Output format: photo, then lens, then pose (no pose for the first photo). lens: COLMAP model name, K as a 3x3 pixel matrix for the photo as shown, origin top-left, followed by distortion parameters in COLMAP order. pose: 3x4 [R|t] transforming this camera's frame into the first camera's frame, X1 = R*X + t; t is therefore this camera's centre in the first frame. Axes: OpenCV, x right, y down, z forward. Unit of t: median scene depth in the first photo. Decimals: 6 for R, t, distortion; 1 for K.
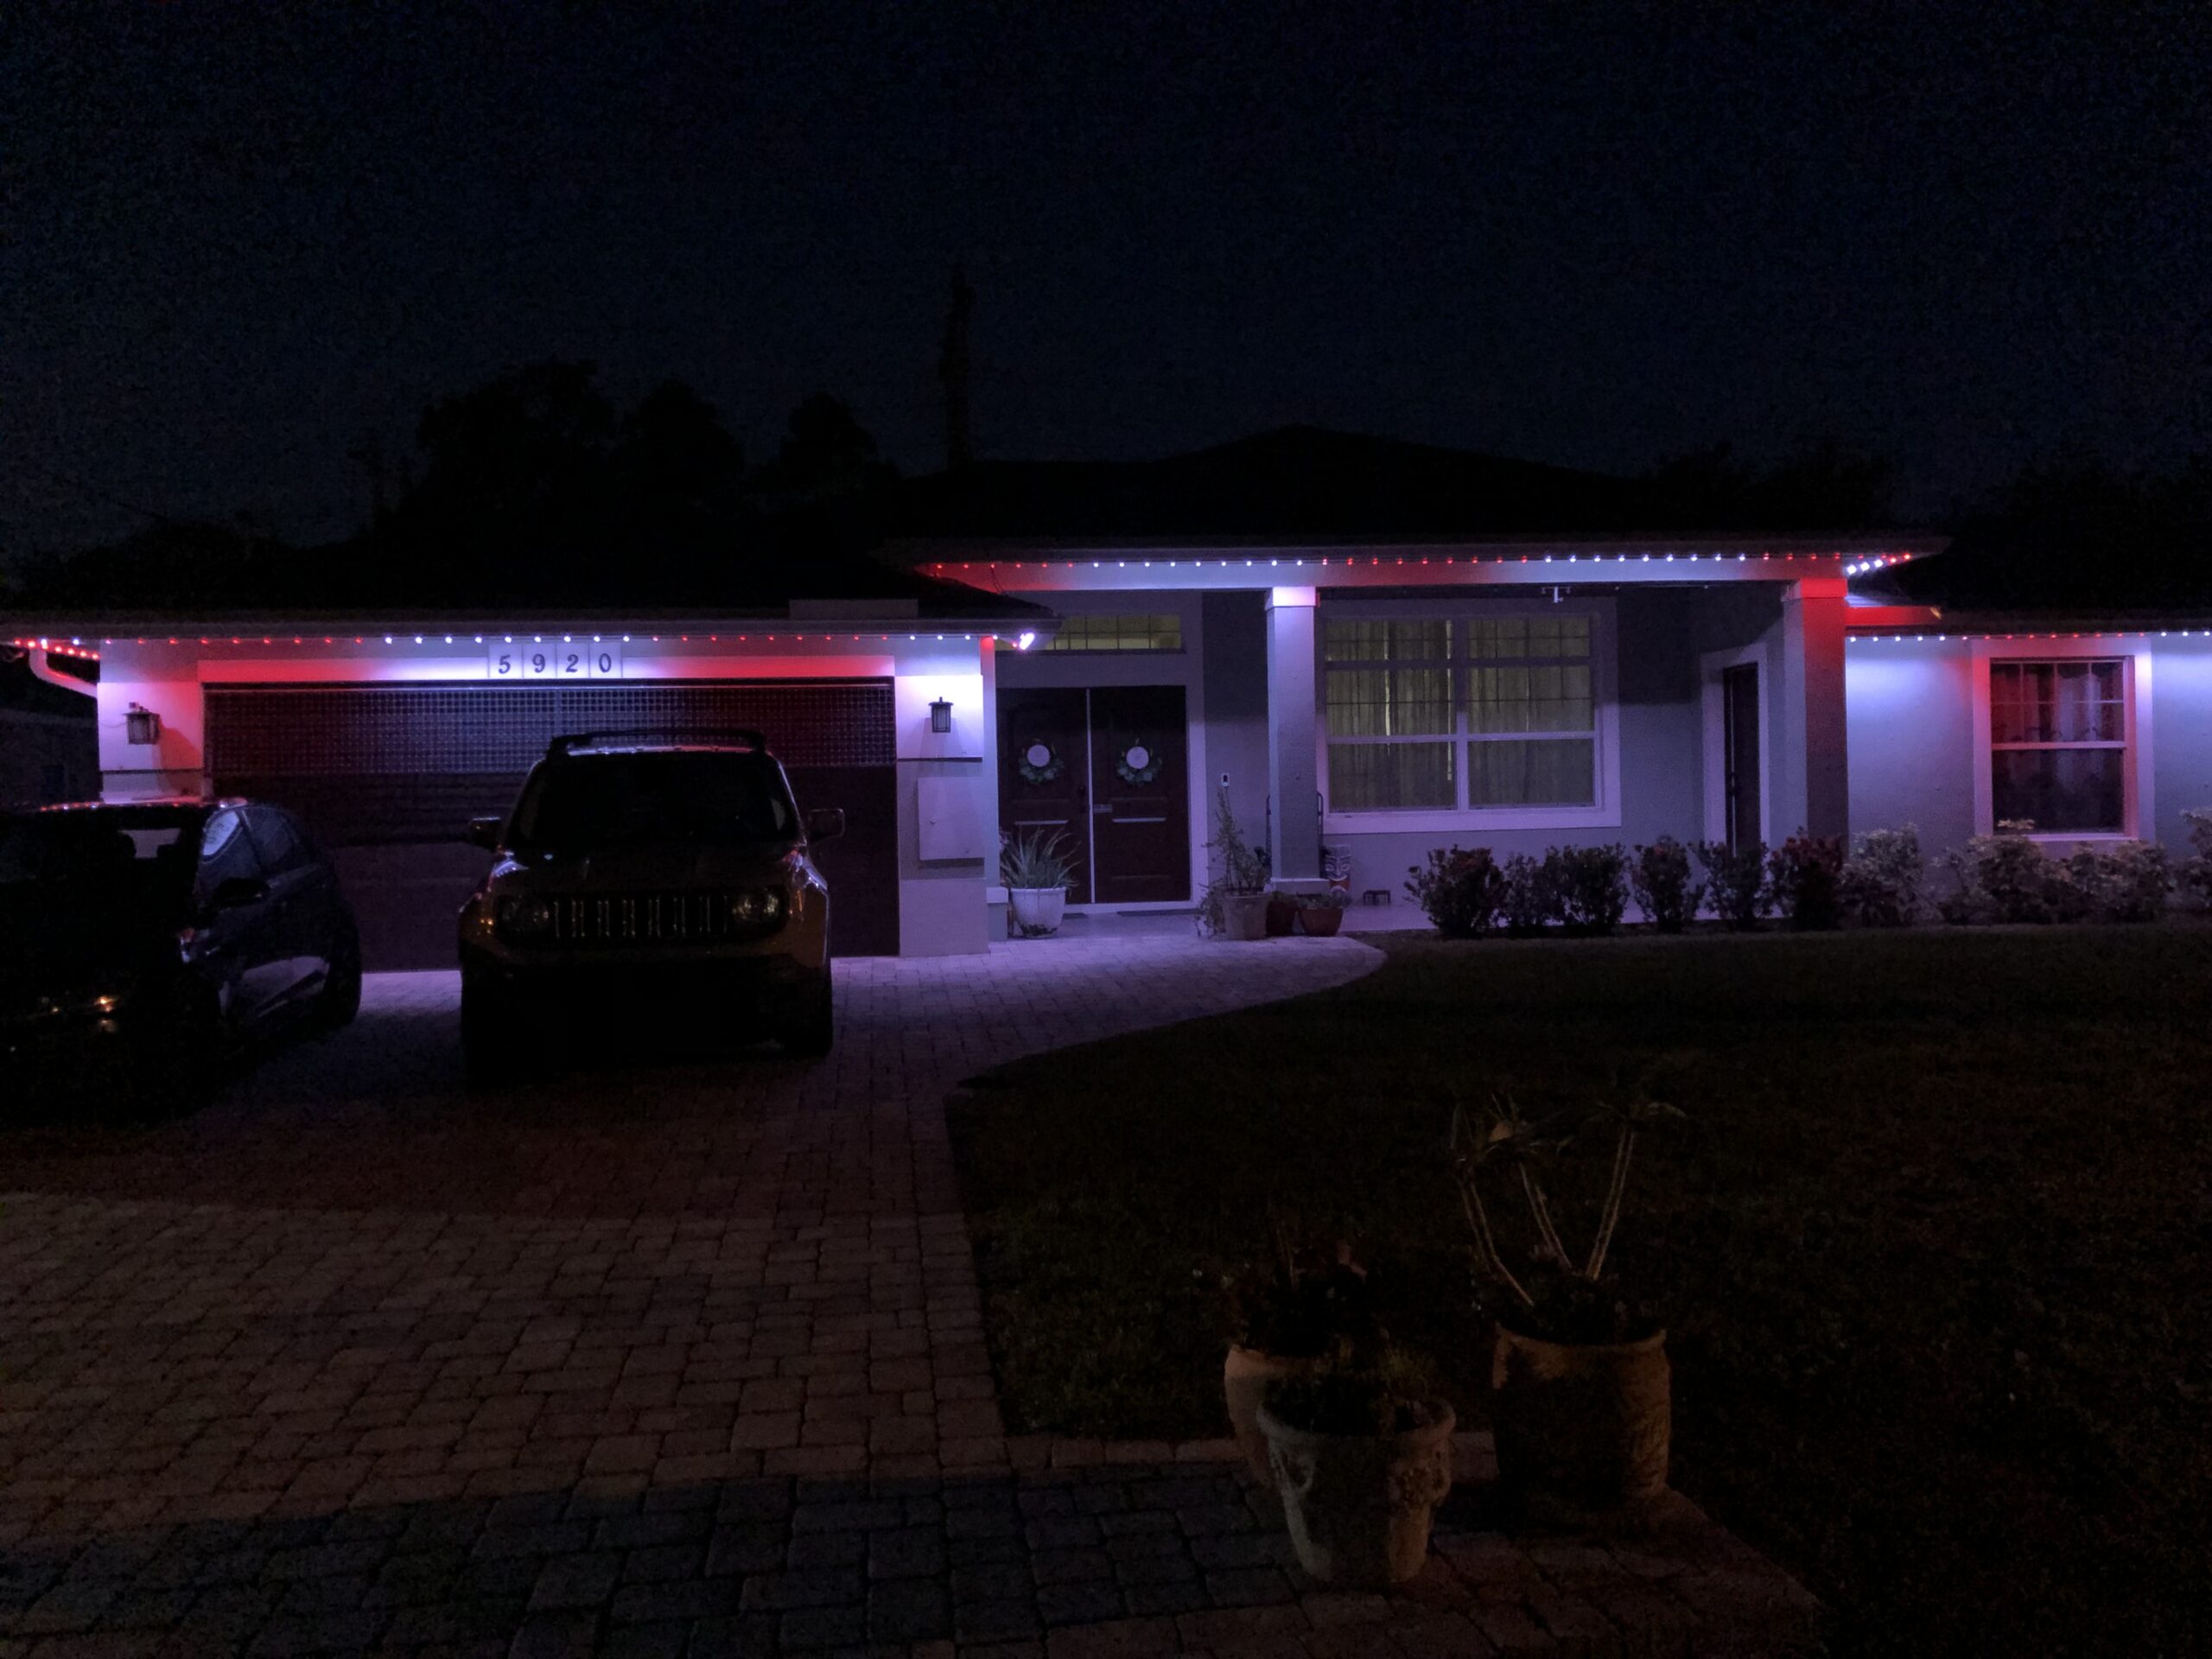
lens RADIAL K [[1819.1, 0, 1110.2], [0, 1819.1, 831.7], [0, 0, 1]] dist [0.042838, 0.011284]
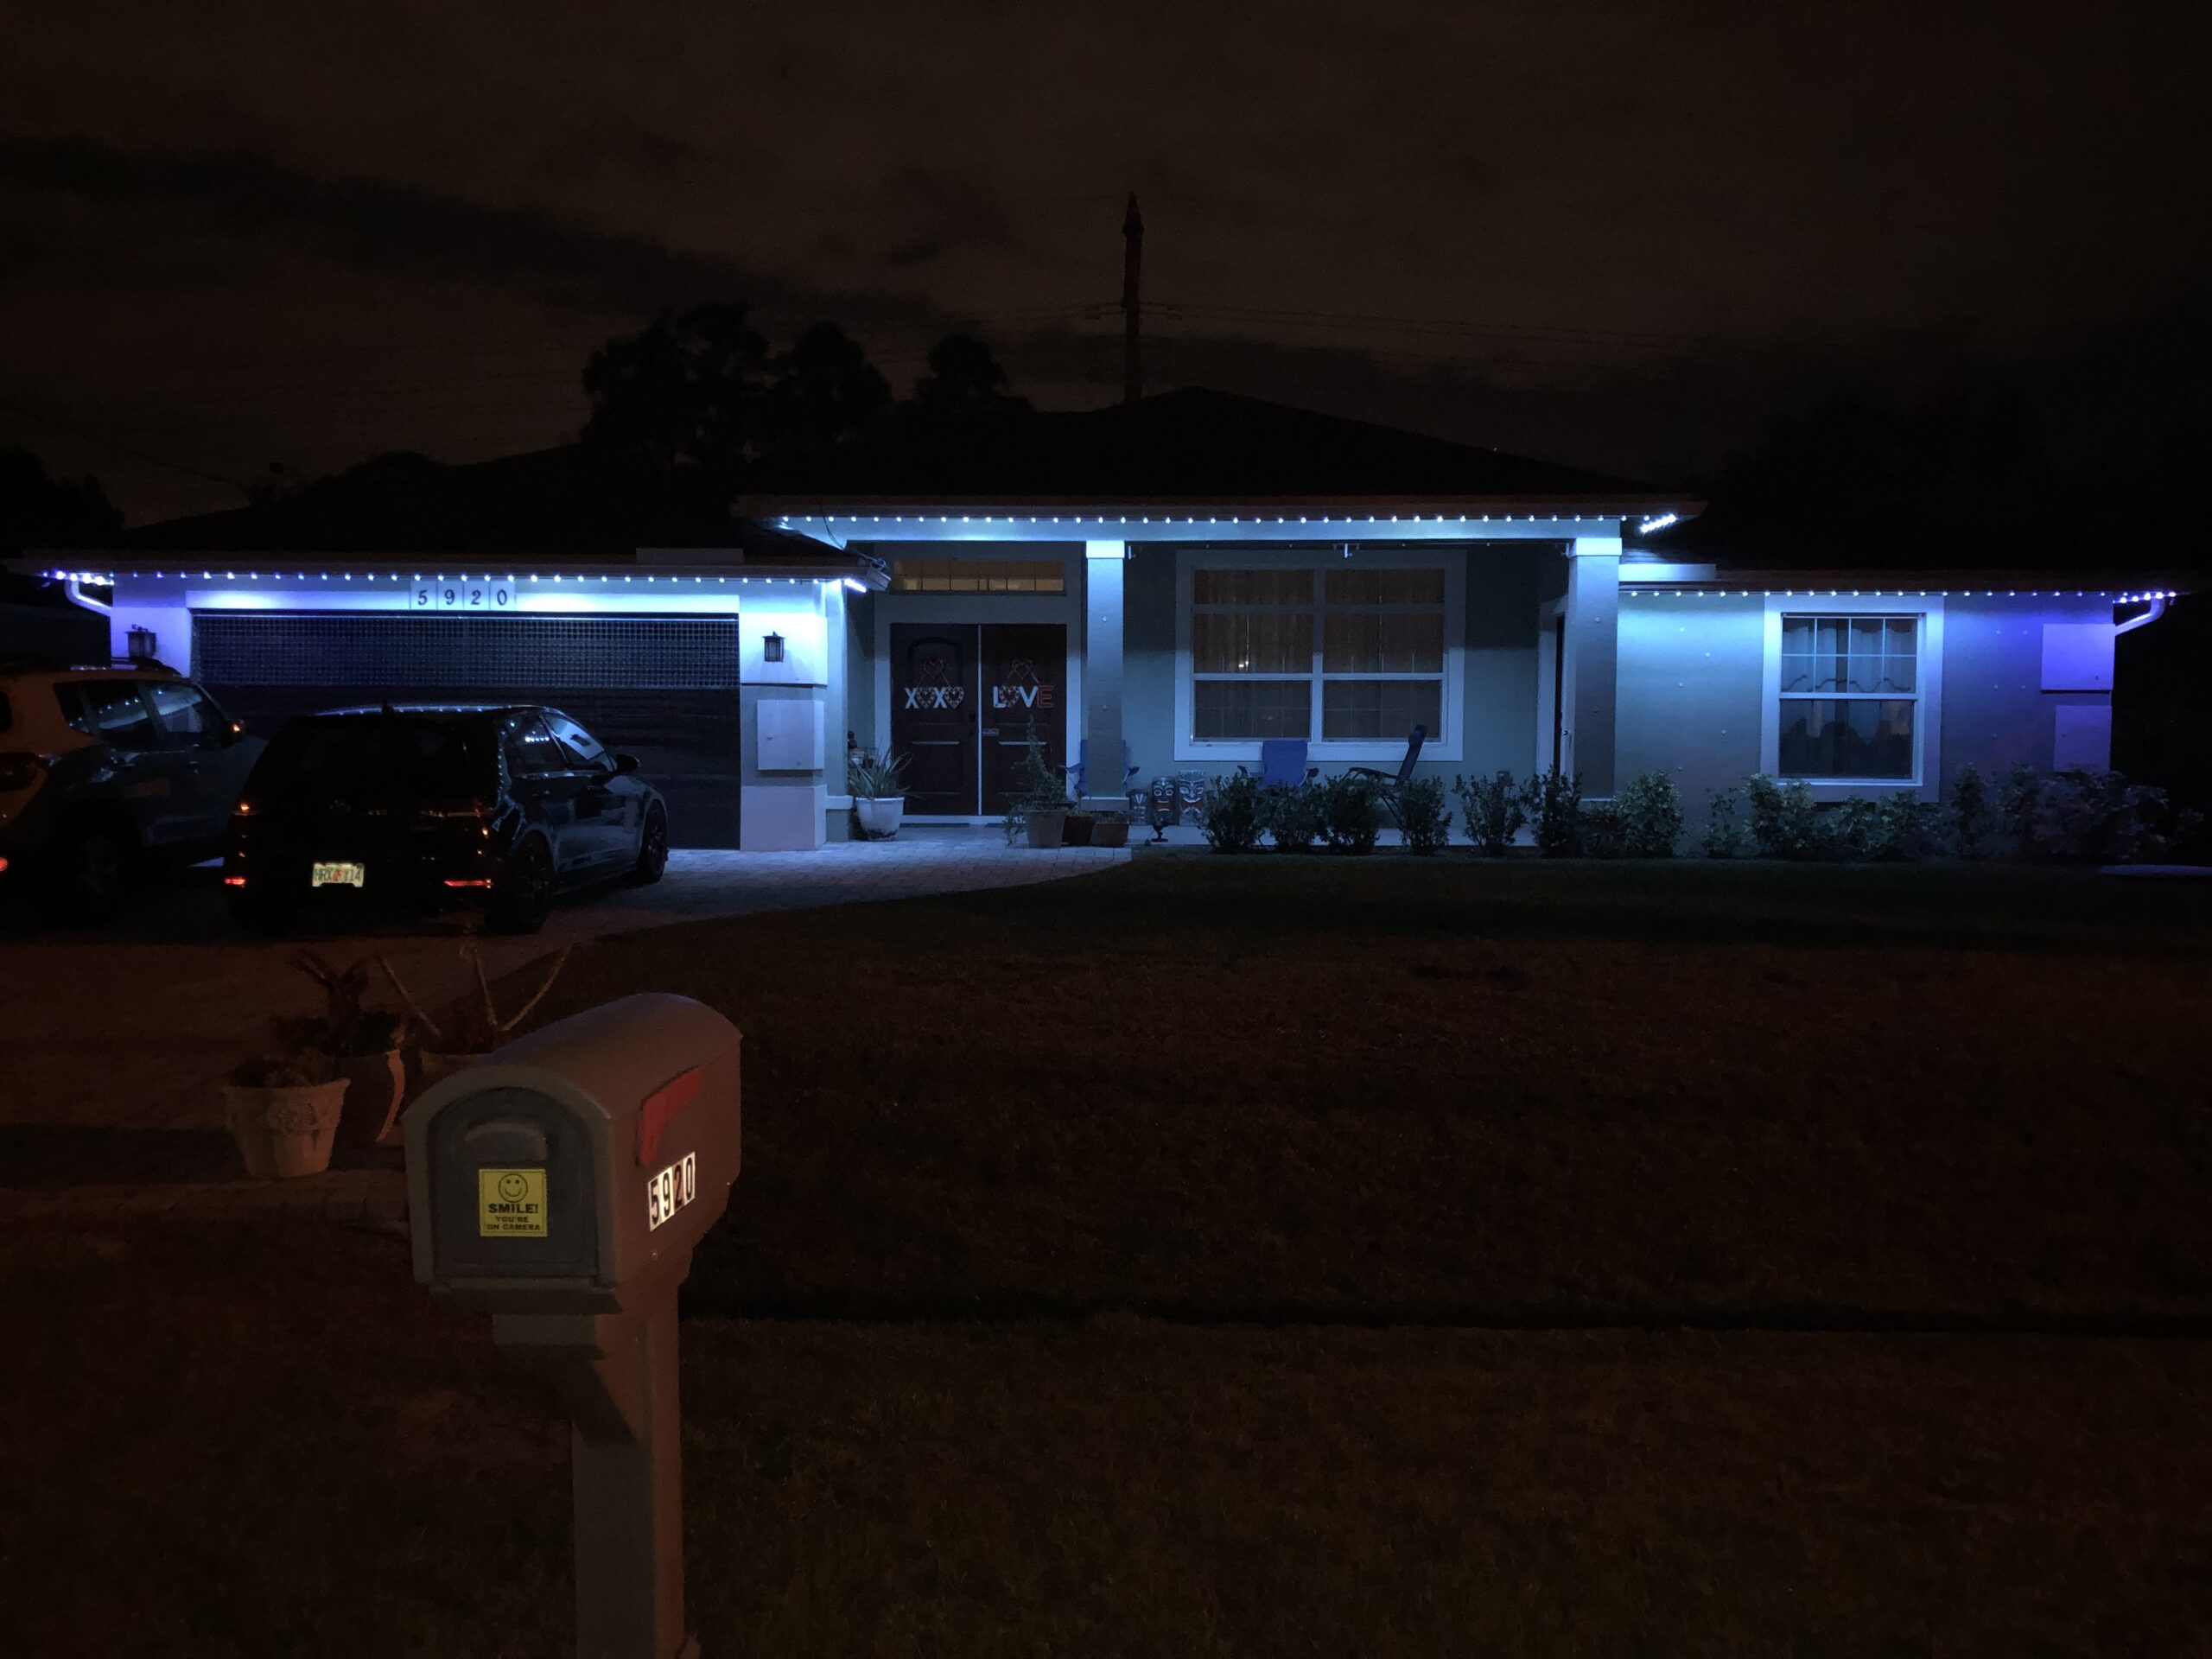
lens RADIAL K [[1819.1, 0, 1100.0], [0, 1819.1, 834.3], [0, 0, 1]] dist [0.042838, 0.011284]
pose [[0.989756, 0.035005, -0.138415, 0.269377], [-0.029114, 0.998591, 0.044357, -0.001398], [0.139772, -0.039872, 0.989381, -0.139017]]
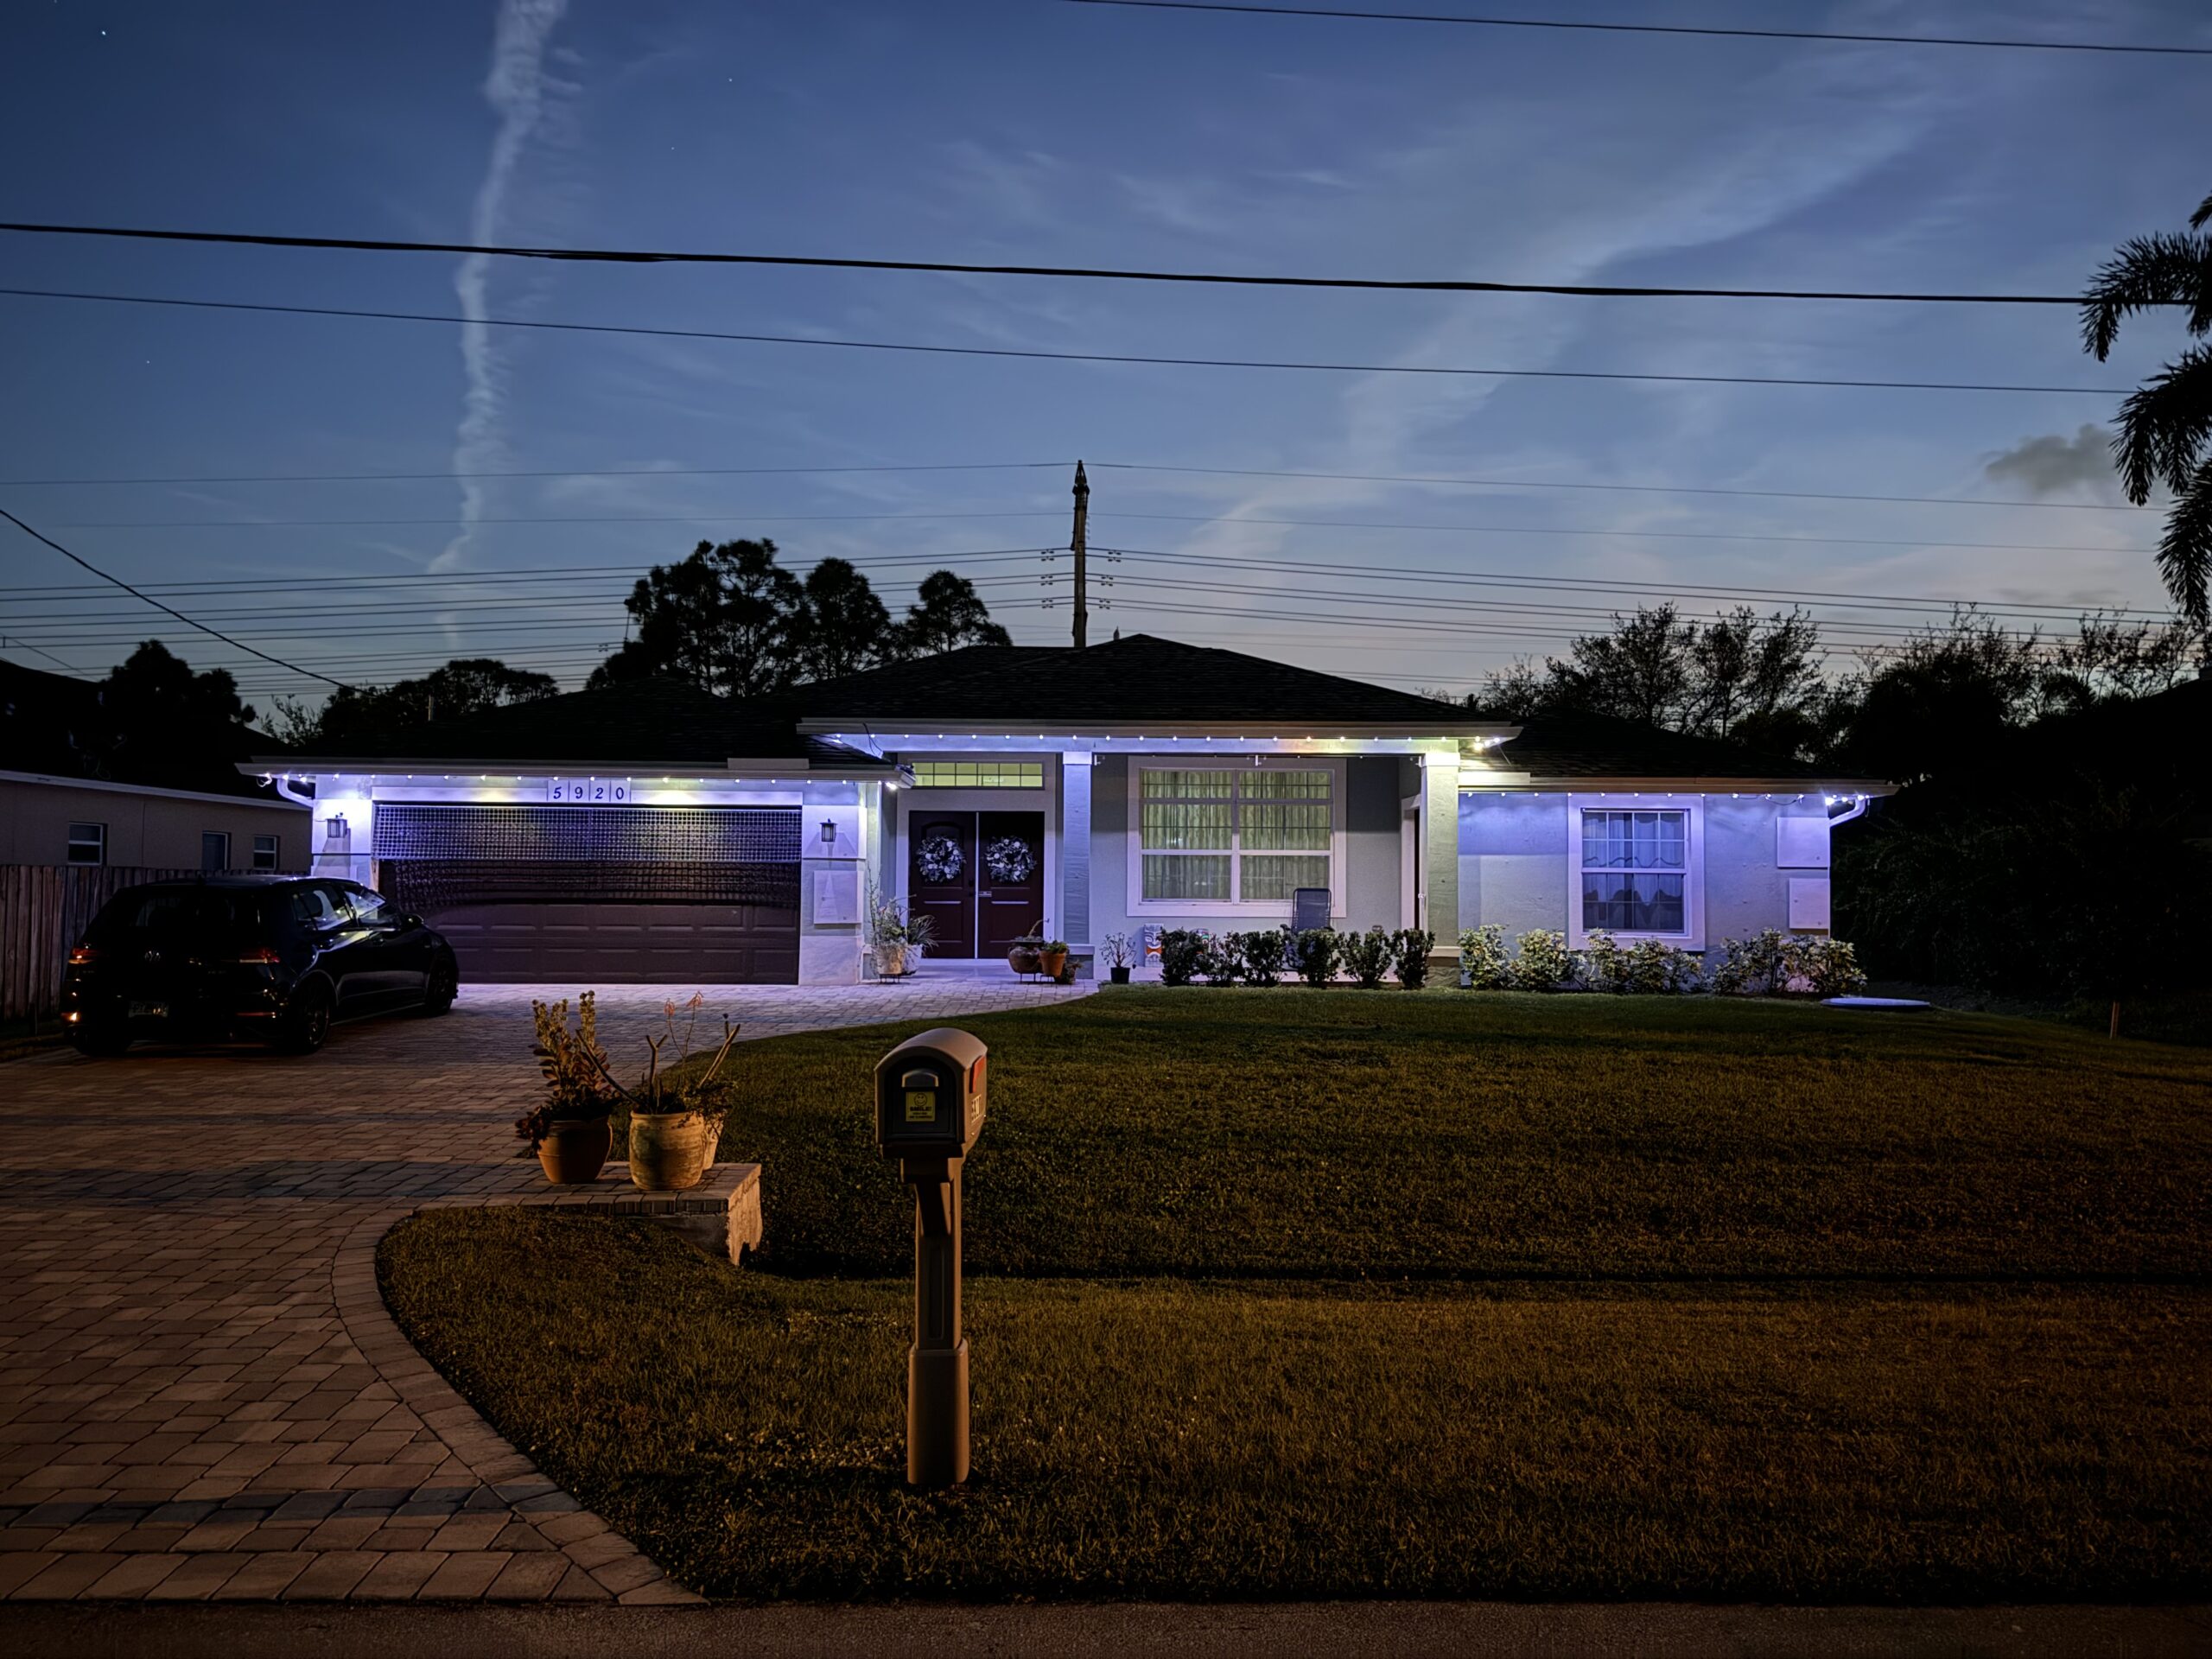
lens RADIAL K [[1547.6, 0, 1103.7], [0, 1547.6, 824.8], [0, 0, 1]] dist [0.088476, -0.005589]
pose [[0.994078, 0.025539, -0.105624, 0.268860], [-0.031503, 0.997979, -0.055185, -0.002733], [0.104001, 0.058185, 0.992874, -0.287708]]
